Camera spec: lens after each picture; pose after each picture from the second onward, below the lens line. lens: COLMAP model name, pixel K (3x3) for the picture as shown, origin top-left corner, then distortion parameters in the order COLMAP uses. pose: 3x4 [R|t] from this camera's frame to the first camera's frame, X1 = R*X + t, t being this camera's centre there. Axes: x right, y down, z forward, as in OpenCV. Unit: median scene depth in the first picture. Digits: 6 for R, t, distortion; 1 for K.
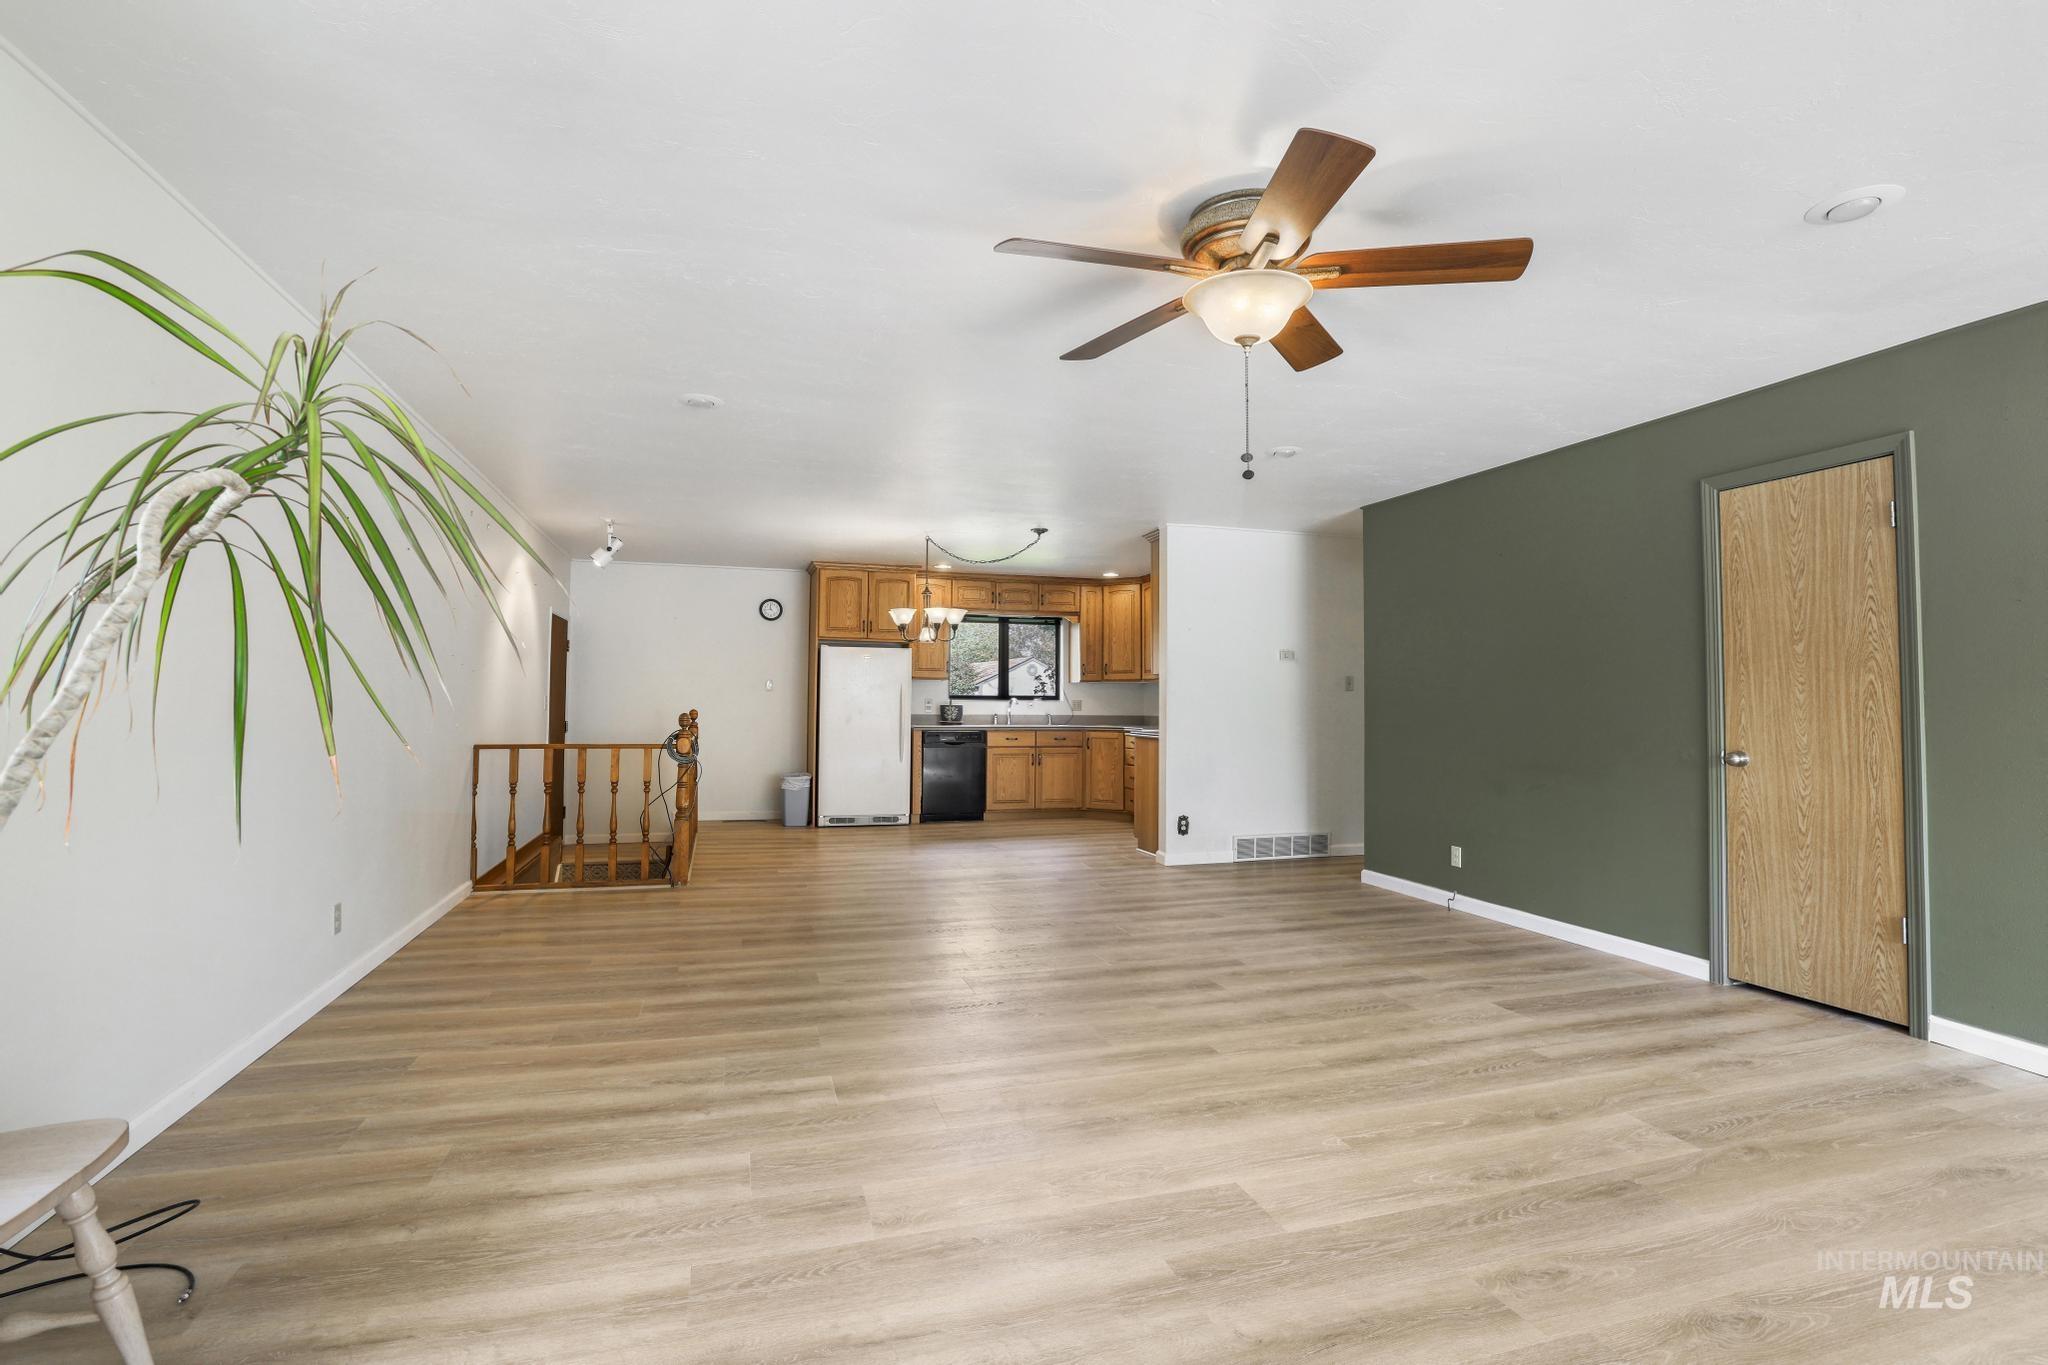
lens RADIAL K [[930.1, 0, 998.7], [0, 930.1, 673.3], [0, 0, 1]] dist [-0.017876, 0.000812]
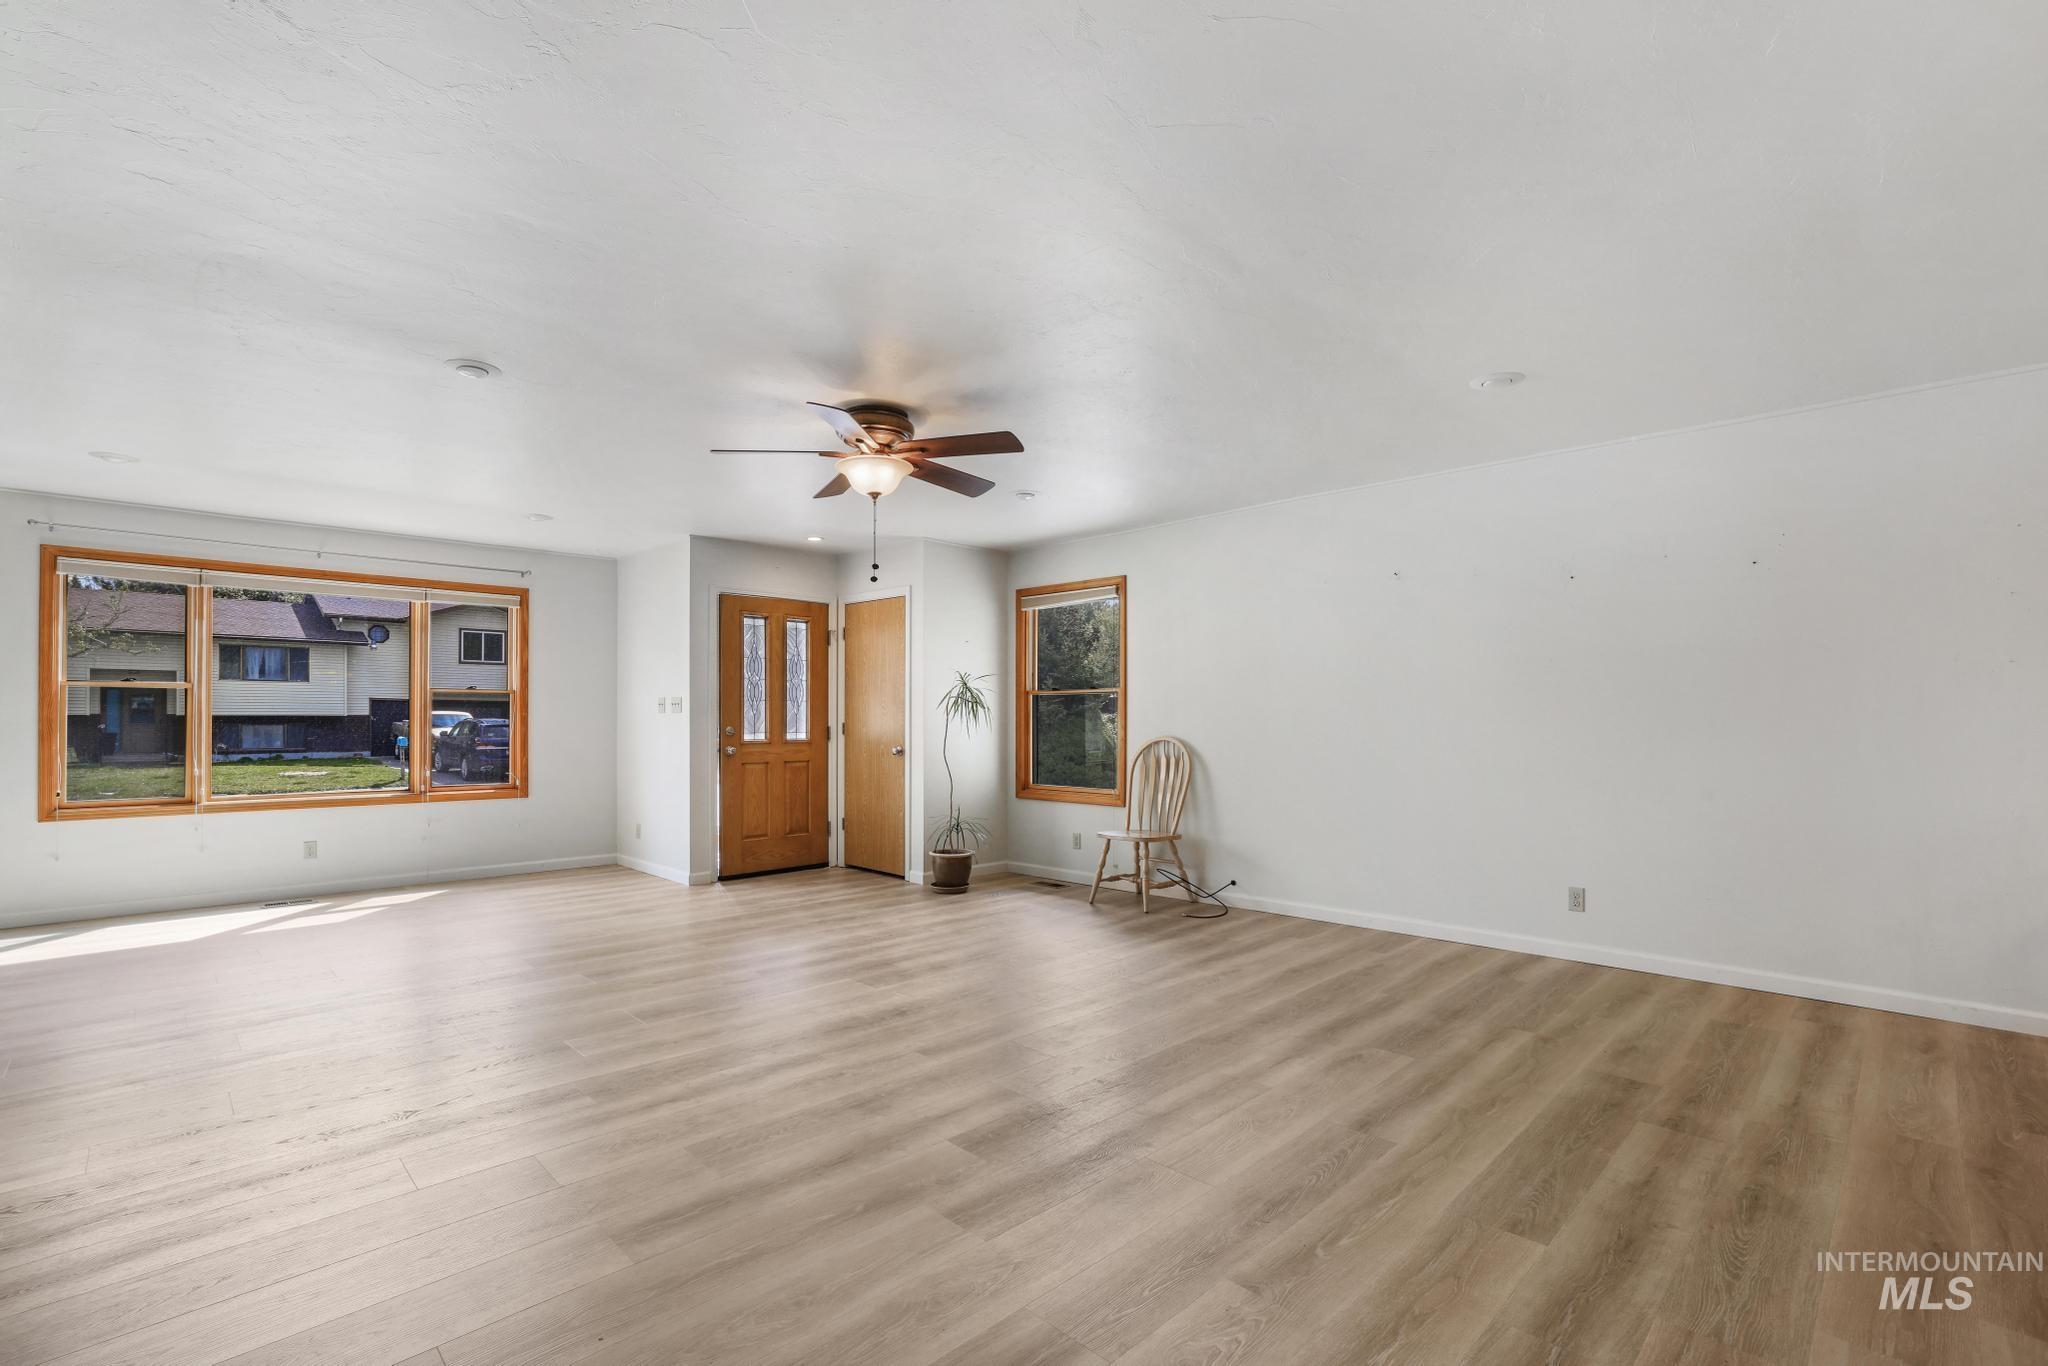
lens RADIAL K [[875.6, 0, 989.5], [0, 875.6, 703.2], [0, 0, 1]] dist [0.000880, 0.000145]
pose [[-0.884193, -0.014285, -0.466904, 0.586607], [0.008202, 0.998903, -0.046095, 0.049309], [0.467051, -0.044586, -0.883106, 1.785853]]
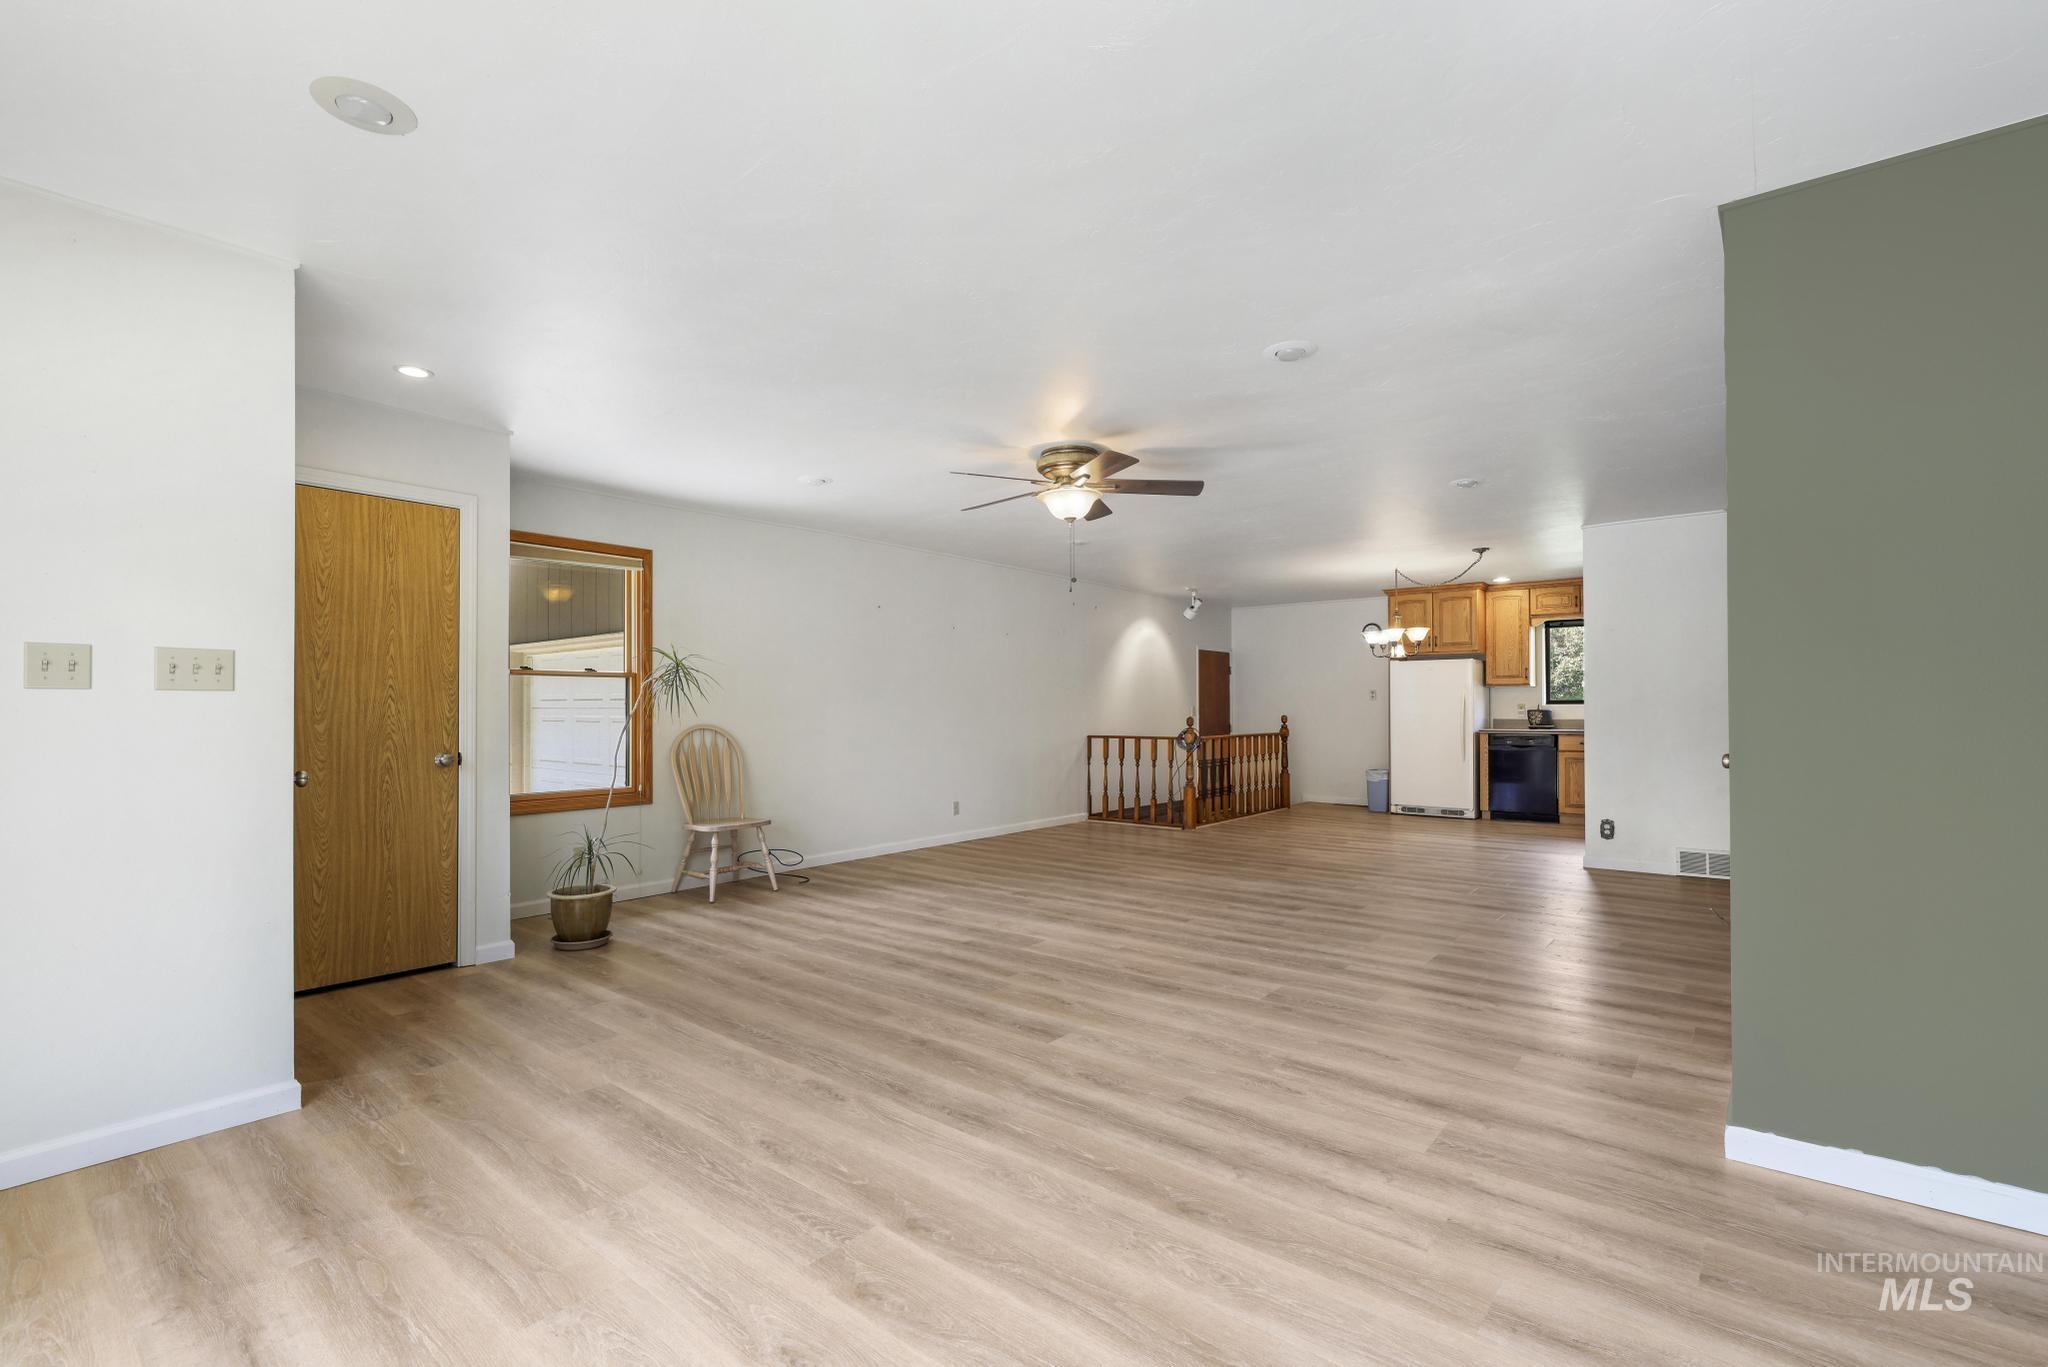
lens RADIAL K [[875.6, 0, 989.5], [0, 875.6, 703.7], [0, 0, 1]] dist [0.000880, 0.000145]
pose [[0.540895, -0.015877, -0.840940, 1.241180], [0.034887, 0.999385, 0.003571, 0.007639], [0.840366, -0.031270, 0.541116, -0.102140]]
